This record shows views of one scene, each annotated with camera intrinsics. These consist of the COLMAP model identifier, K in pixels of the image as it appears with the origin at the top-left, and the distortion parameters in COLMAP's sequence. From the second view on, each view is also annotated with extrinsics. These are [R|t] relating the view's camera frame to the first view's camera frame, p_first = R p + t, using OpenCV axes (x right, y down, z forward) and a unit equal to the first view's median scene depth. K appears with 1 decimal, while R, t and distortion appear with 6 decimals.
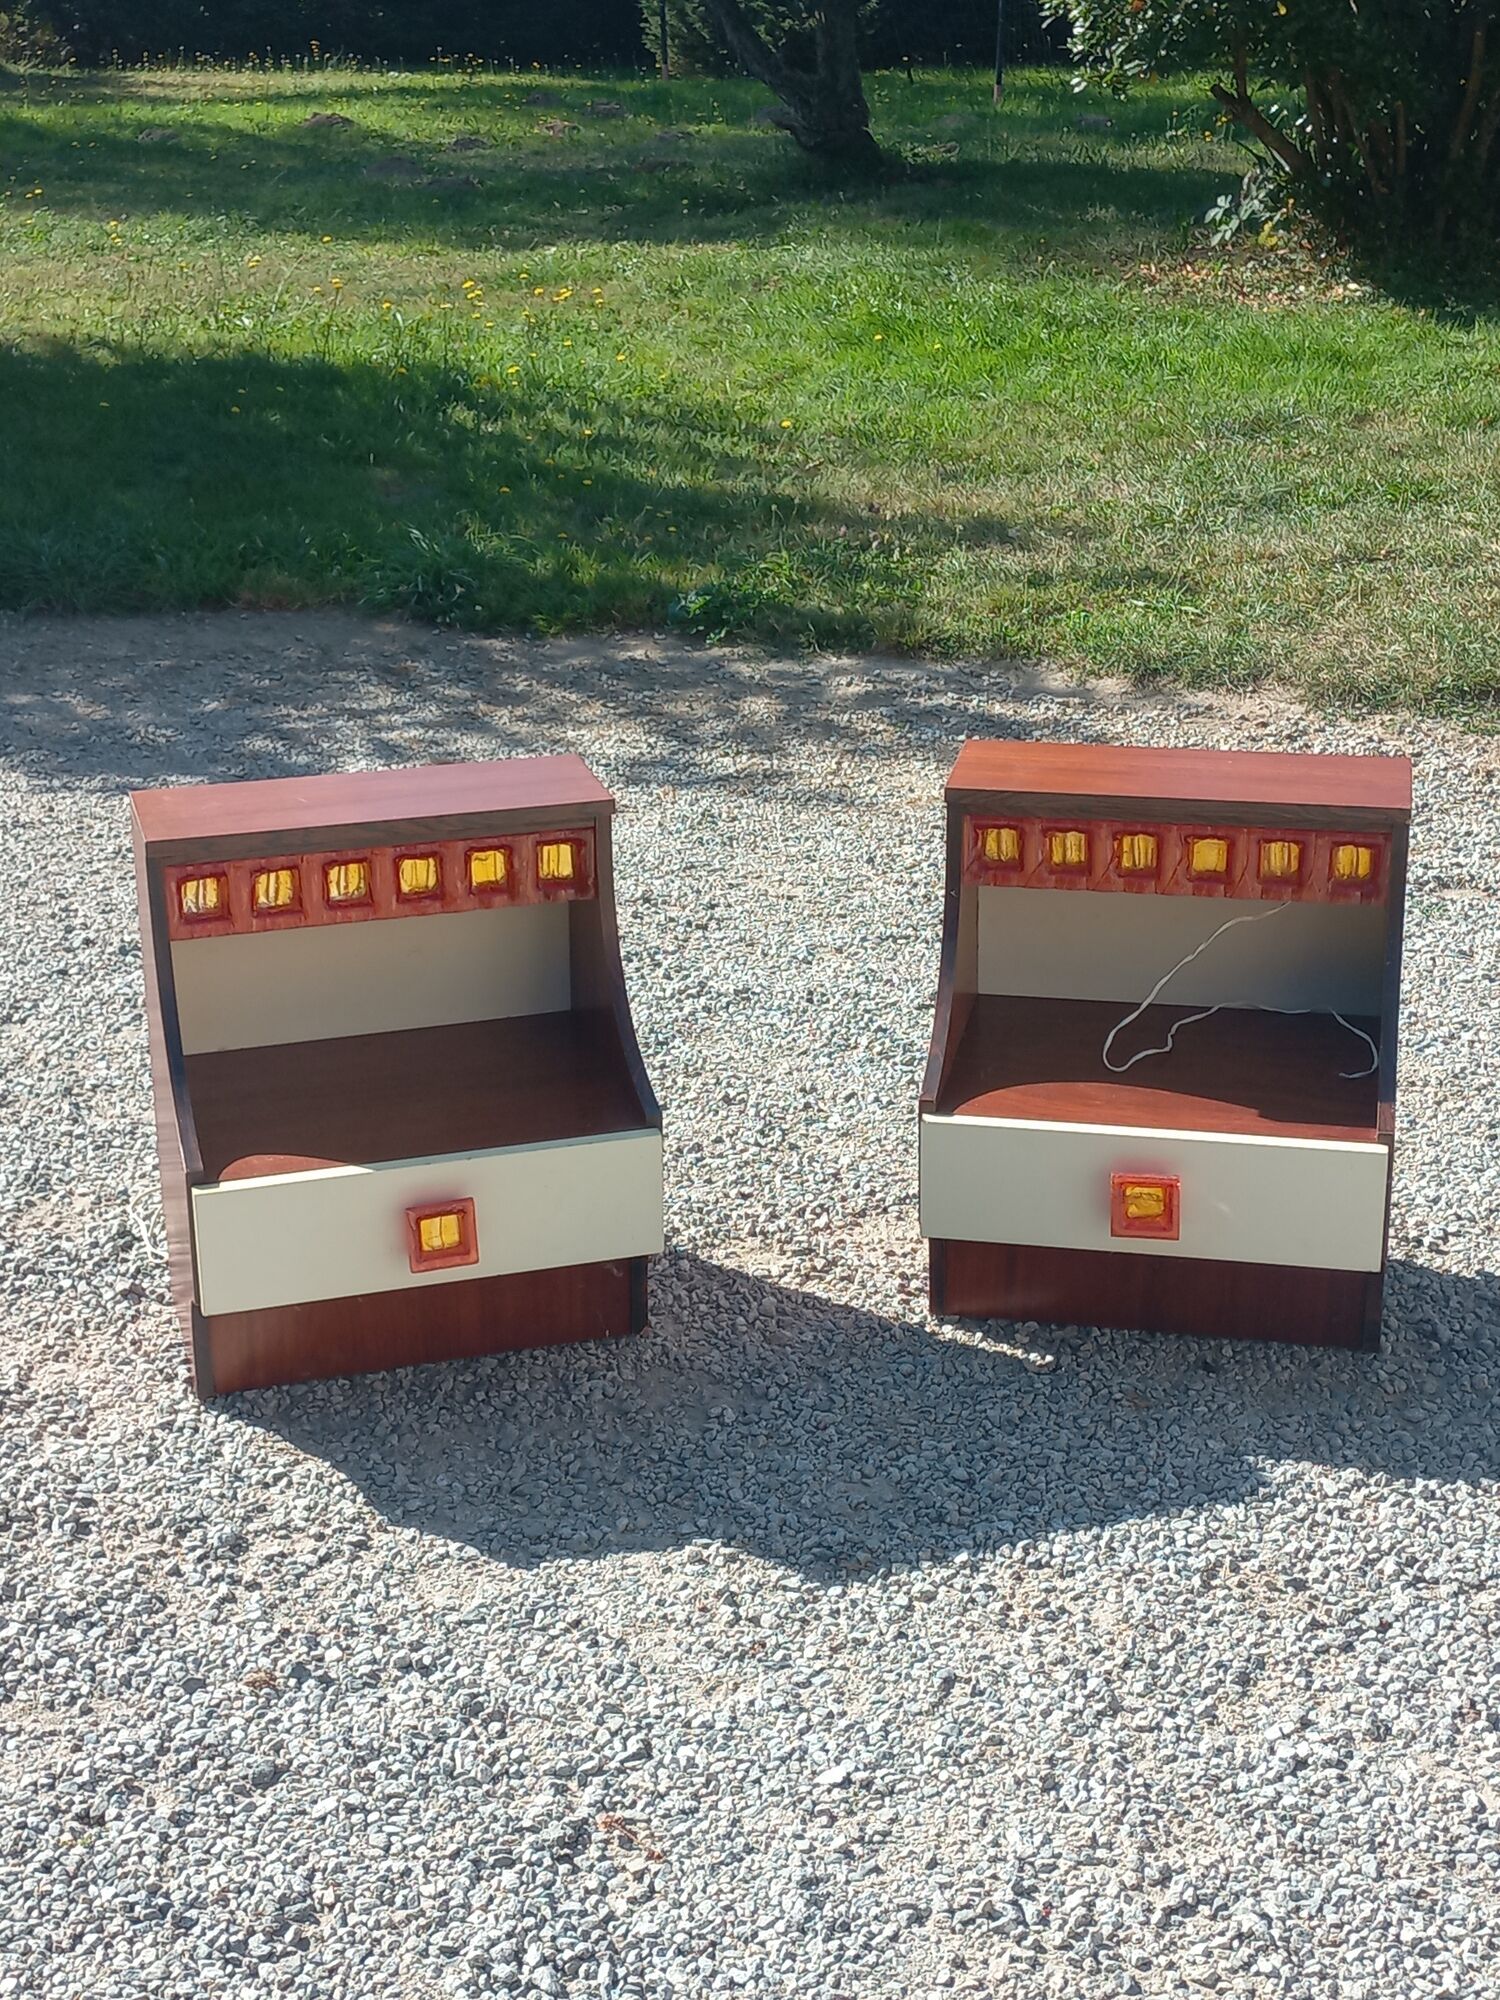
lens RADIAL K [[2860.5, 0, 752.4], [0, 2860.5, 991.3], [0, 0, 1]] dist [0.105960, -0.149822]
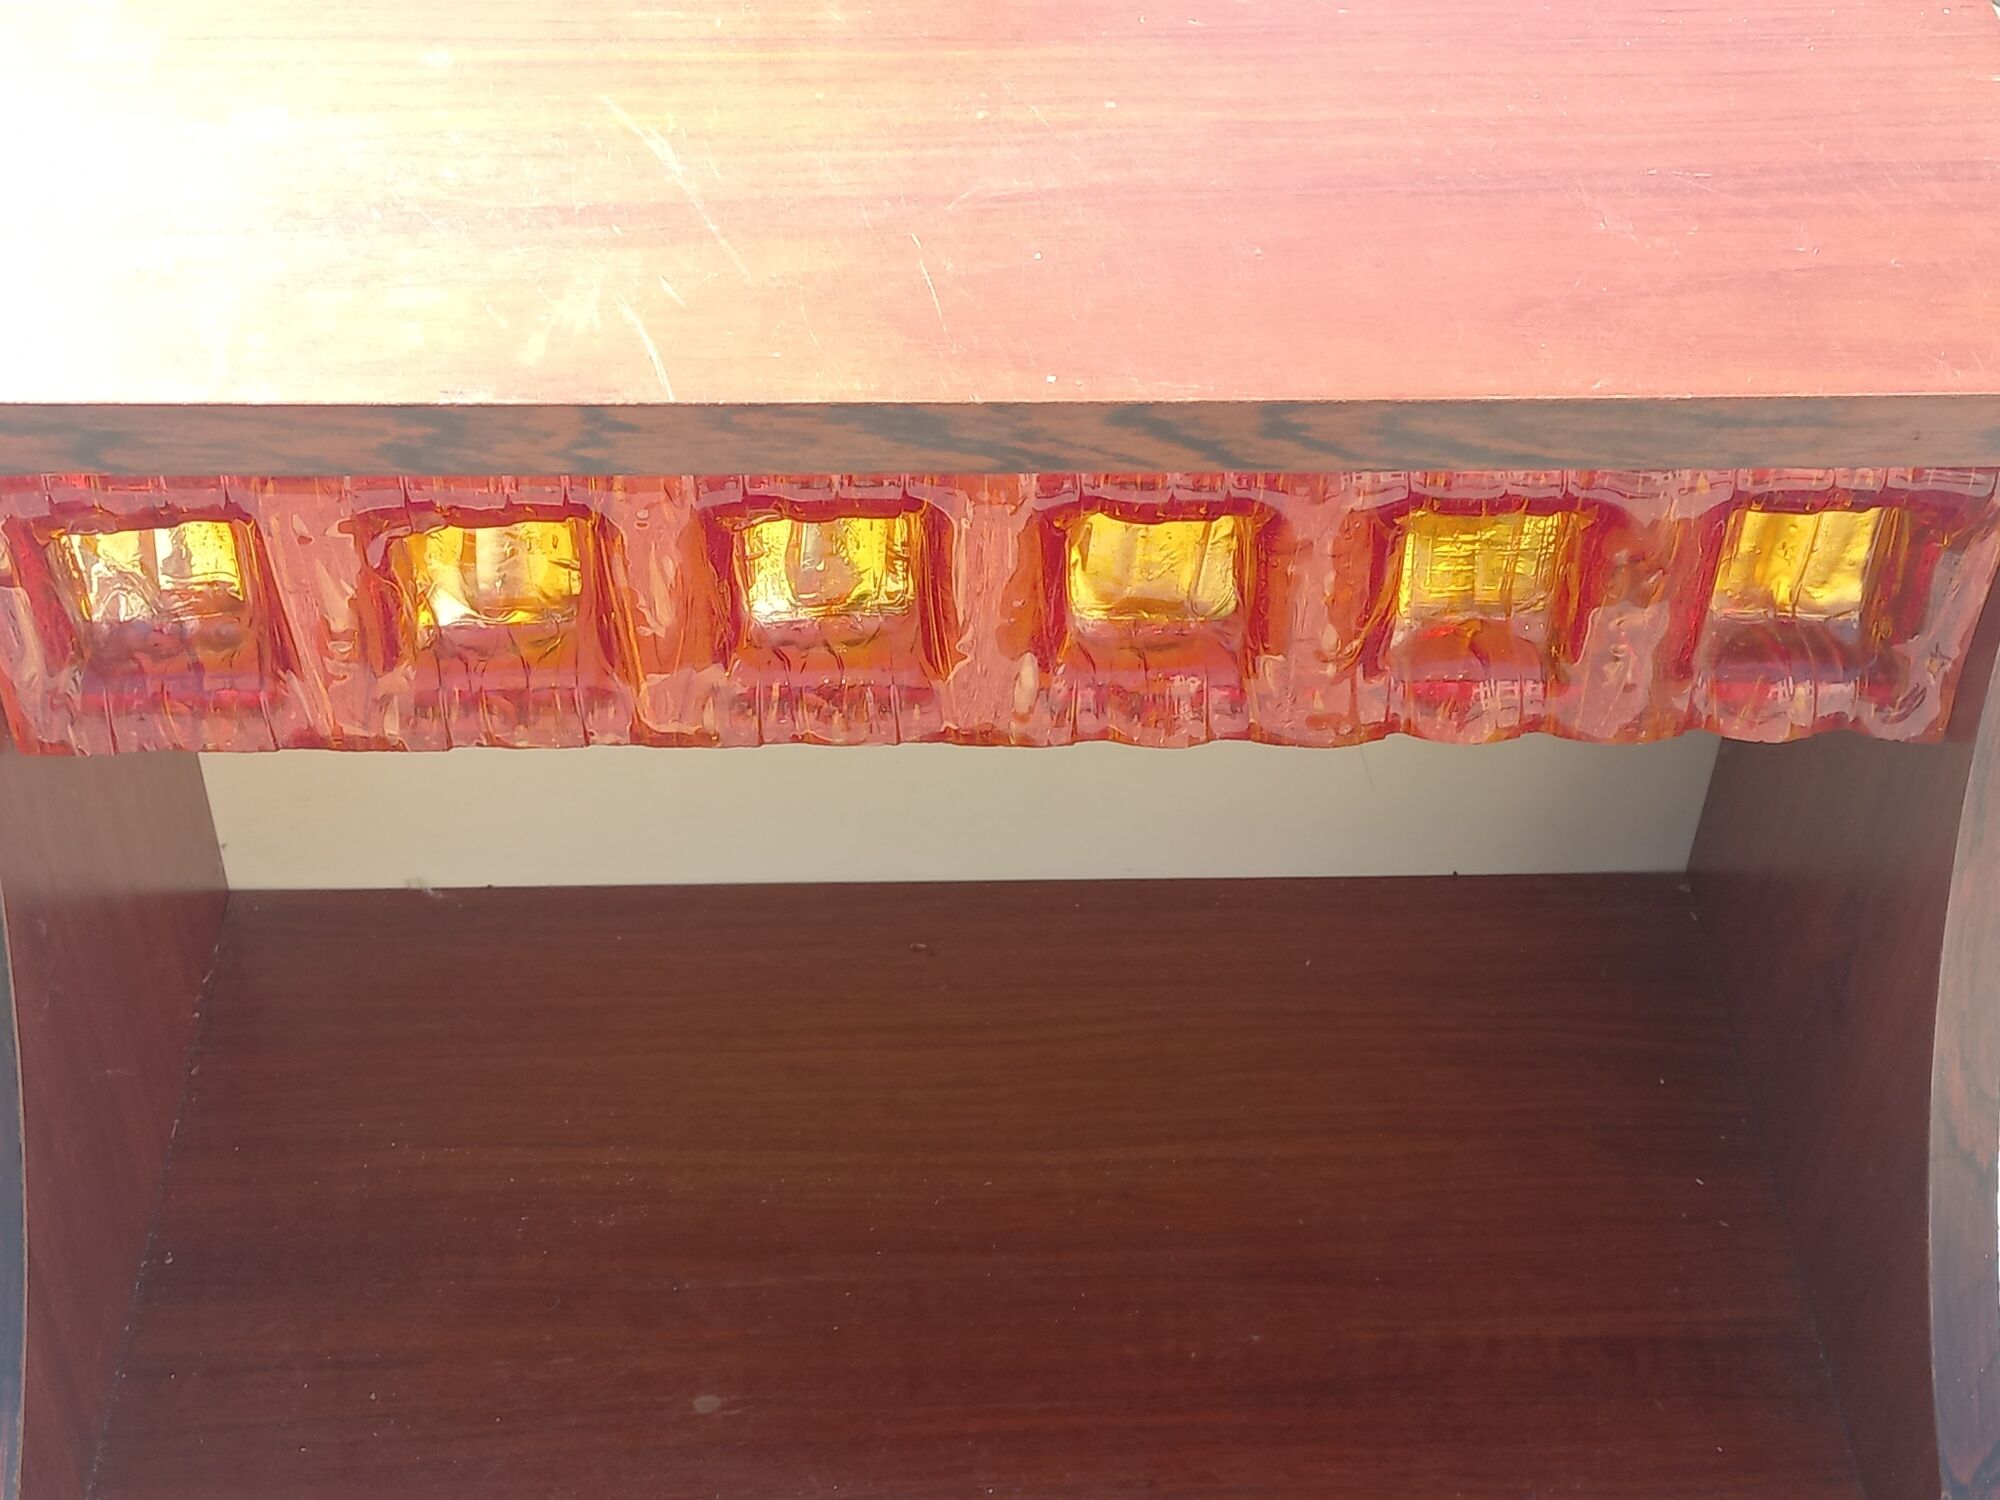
lens RADIAL K [[2860.5, 0, 984.7], [0, 2860.5, 746.6], [0, 0, 1]] dist [0.105960, -0.149822]
pose [[0.966887, 0.188417, -0.172131, -0.090851], [-0.111946, 0.919255, 0.377409, -0.111466], [0.229343, -0.345643, 0.909908, 0.813426]]
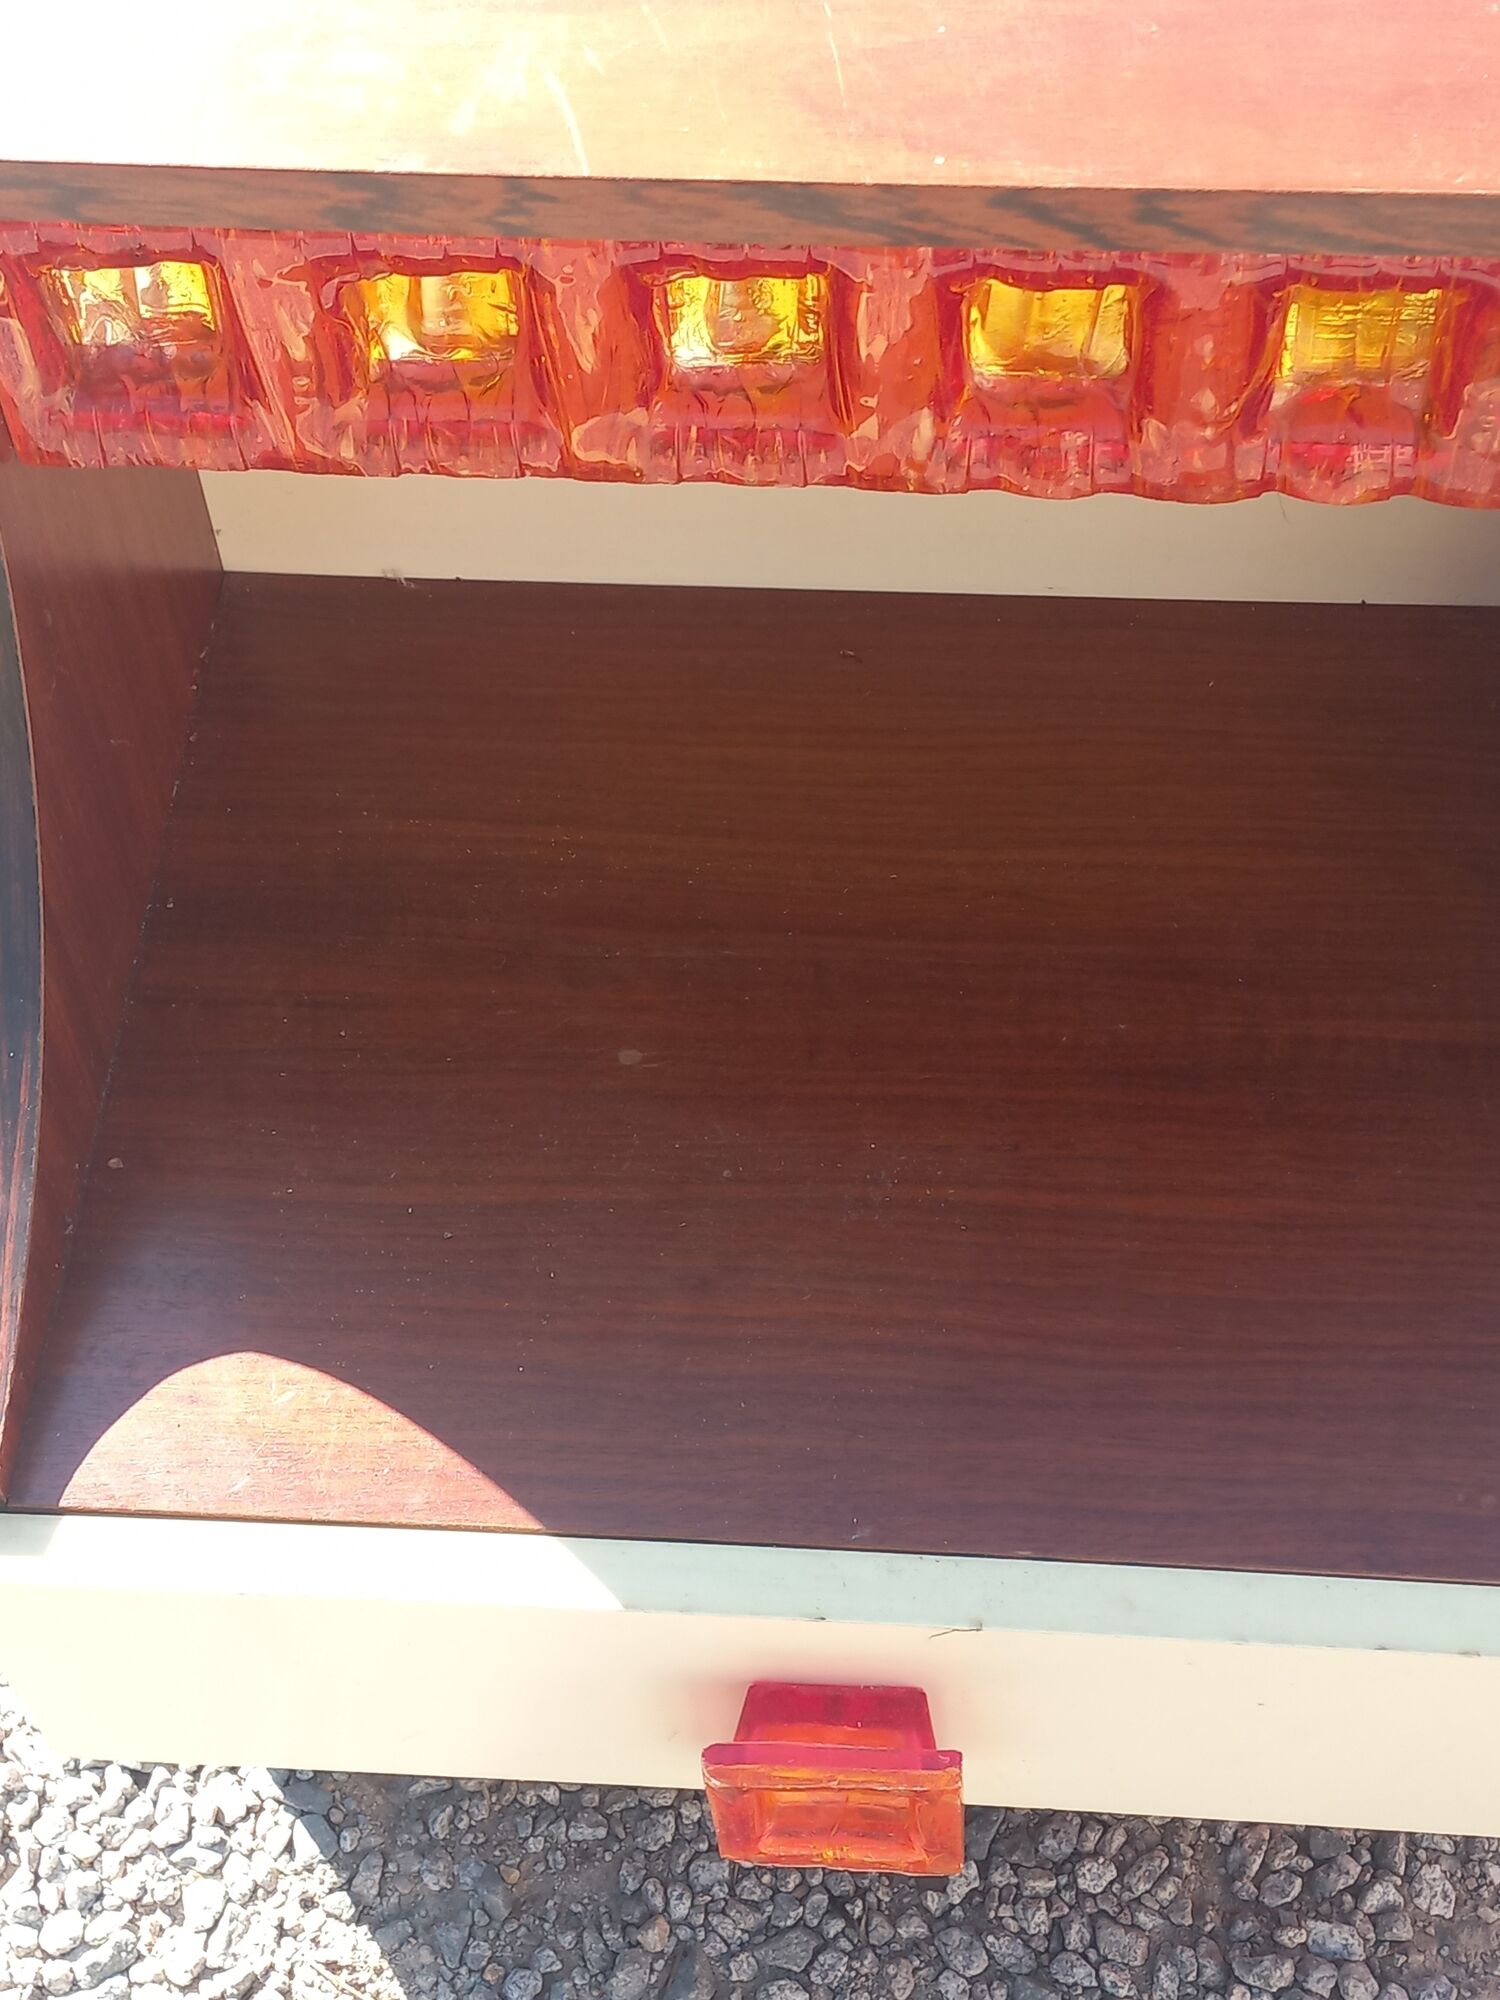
lens RADIAL K [[2860.5, 0, 752.4], [0, 2860.5, 991.3], [0, 0, 1]] dist [0.105960, -0.149822]
pose [[0.937784, 0.273259, -0.214222, -0.075962], [-0.104541, 0.810543, 0.576274, -0.132000], [0.331108, -0.518025, 0.788681, 0.799463]]
